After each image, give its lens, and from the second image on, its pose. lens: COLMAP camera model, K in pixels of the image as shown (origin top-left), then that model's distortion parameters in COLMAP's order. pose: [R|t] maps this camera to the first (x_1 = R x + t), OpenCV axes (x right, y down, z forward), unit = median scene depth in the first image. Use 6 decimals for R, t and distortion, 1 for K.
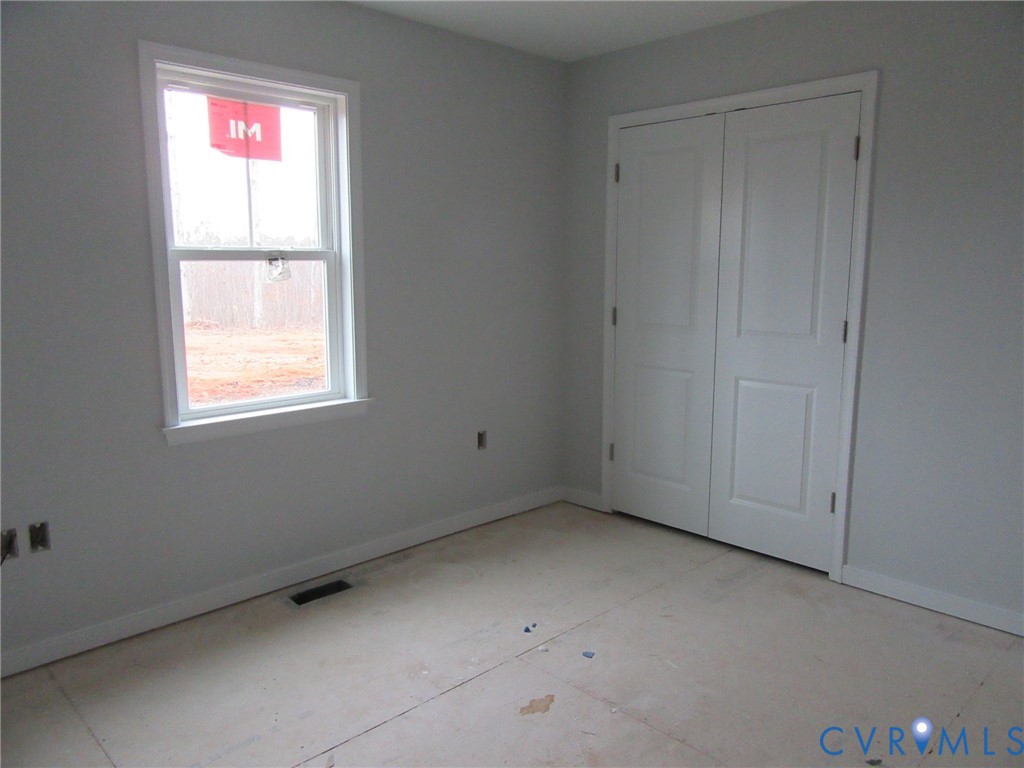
lens RADIAL K [[797.6, 0, 512.2], [0, 797.6, 367.7], [0, 0, 1]] dist [0.070579, 0.001657]
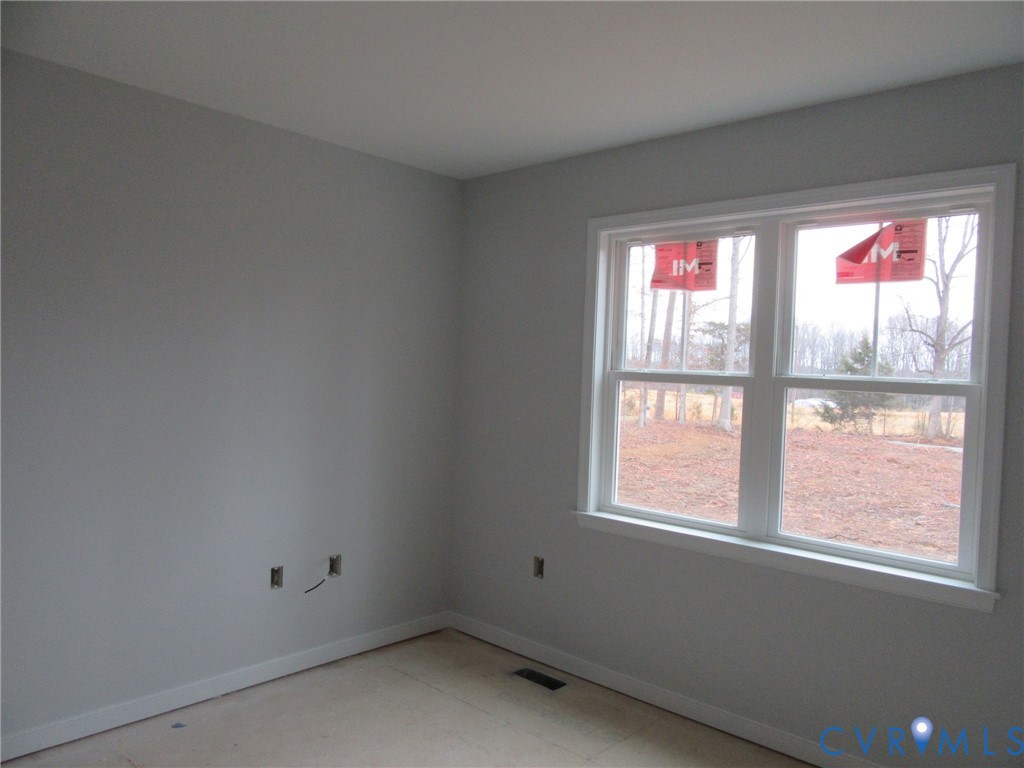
lens RADIAL K [[814.7, 0, 478.8], [0, 814.7, 379.8], [0, 0, 1]] dist [0.046007, -0.000961]
pose [[0.037109, 0.017342, -0.999161, 0.778021], [-0.180759, 0.983473, 0.010357, -0.104760], [0.982827, 0.180223, 0.039630, 0.715066]]
